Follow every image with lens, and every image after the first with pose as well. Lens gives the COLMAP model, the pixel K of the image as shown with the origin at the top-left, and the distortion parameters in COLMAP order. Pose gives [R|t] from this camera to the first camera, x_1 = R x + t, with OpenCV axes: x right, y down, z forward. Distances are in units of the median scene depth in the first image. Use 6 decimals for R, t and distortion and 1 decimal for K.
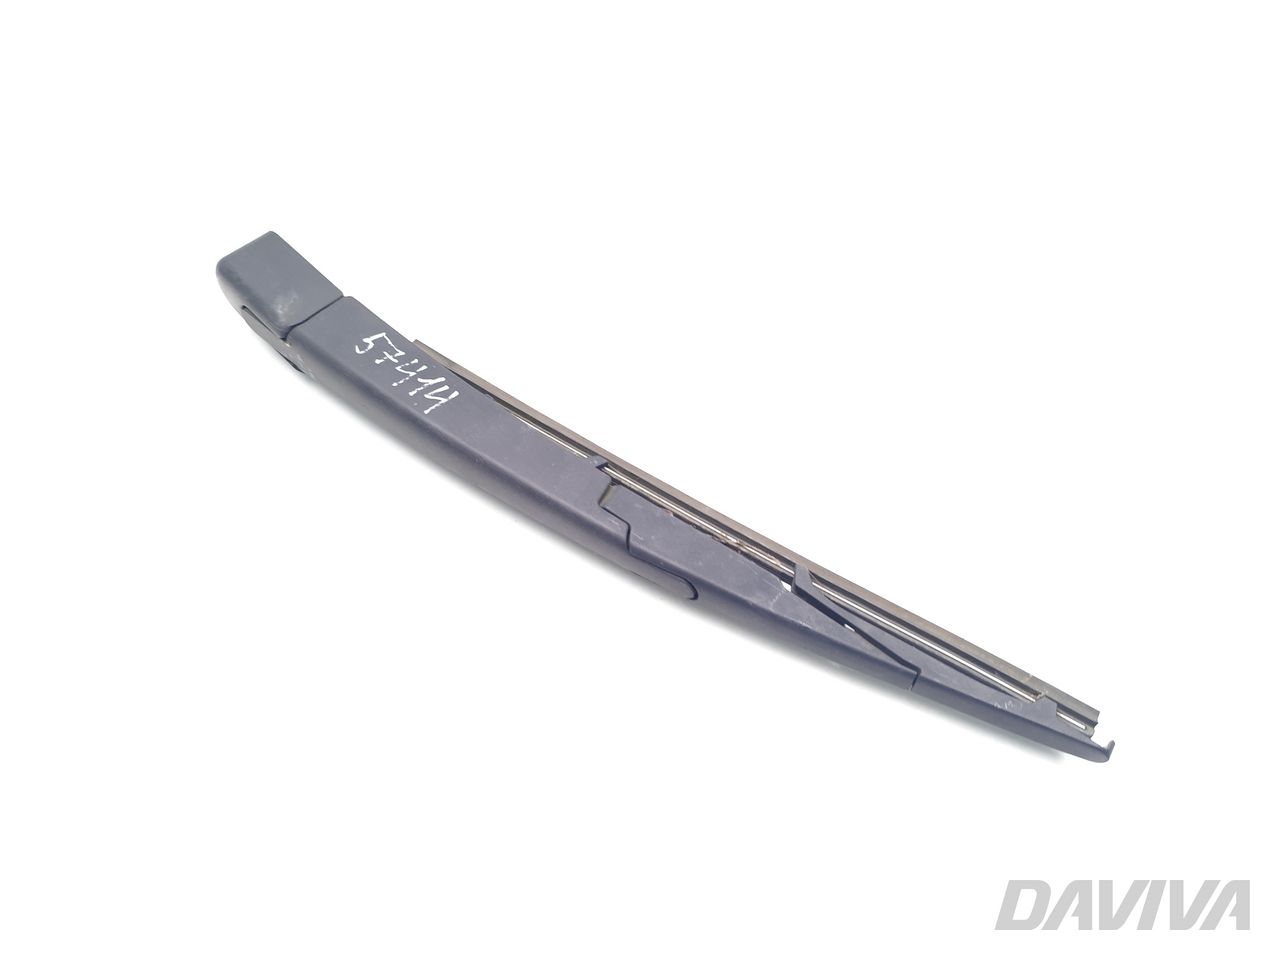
lens RADIAL K [[923.6, 0, 640.0], [0, 923.6, 480.0], [0, 0, 1]] dist [0.037012, -0.000327]
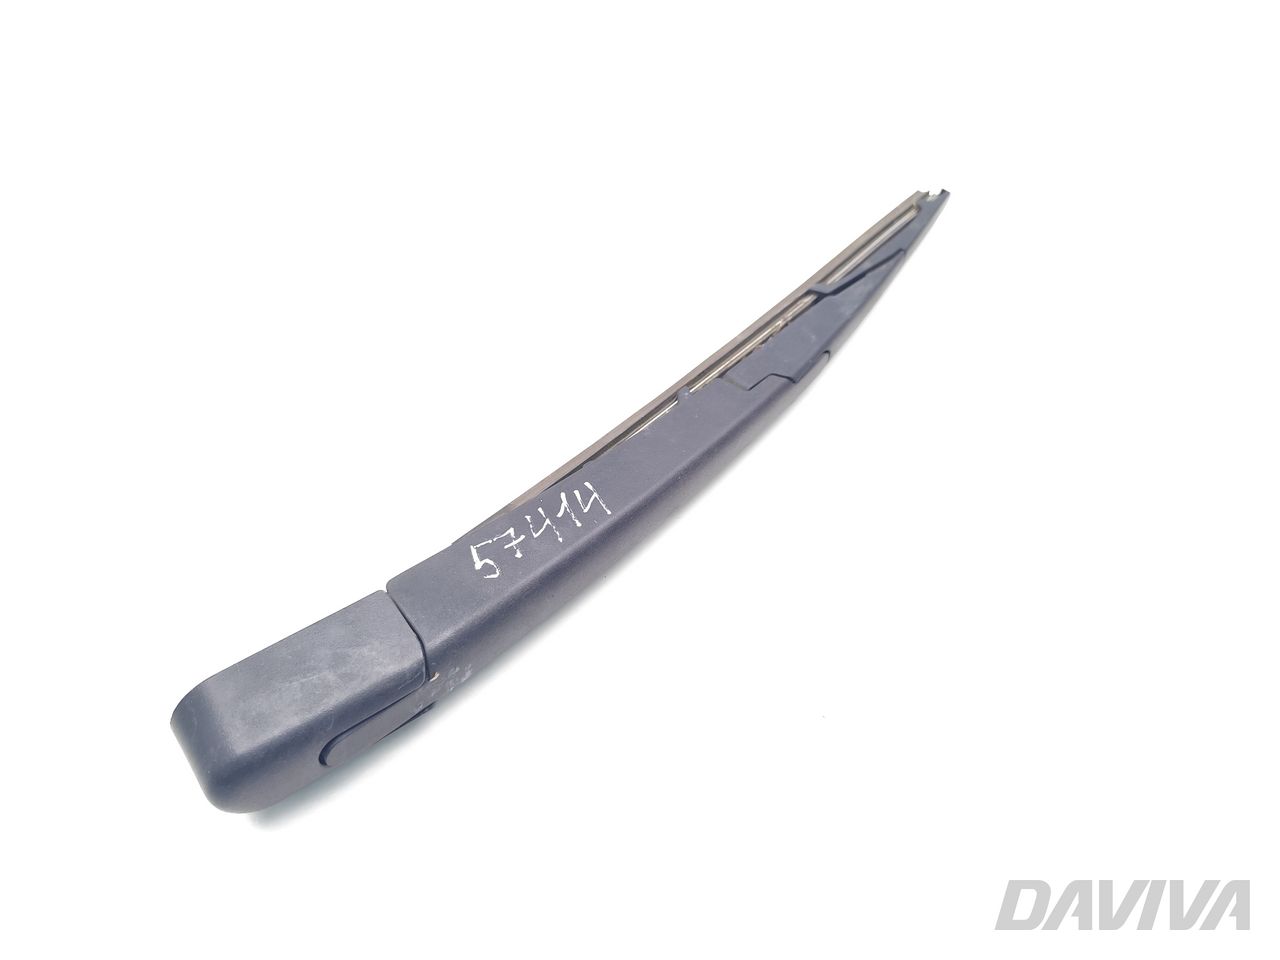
lens RADIAL K [[923.6, 0, 640.0], [0, 923.6, 480.0], [0, 0, 1]] dist [0.037012, -0.000327]
pose [[0.128020, -0.754484, 0.643712, -0.740434], [0.771077, 0.483917, 0.413840, -0.411748], [-0.623739, 0.443372, 0.643717, 0.411649]]
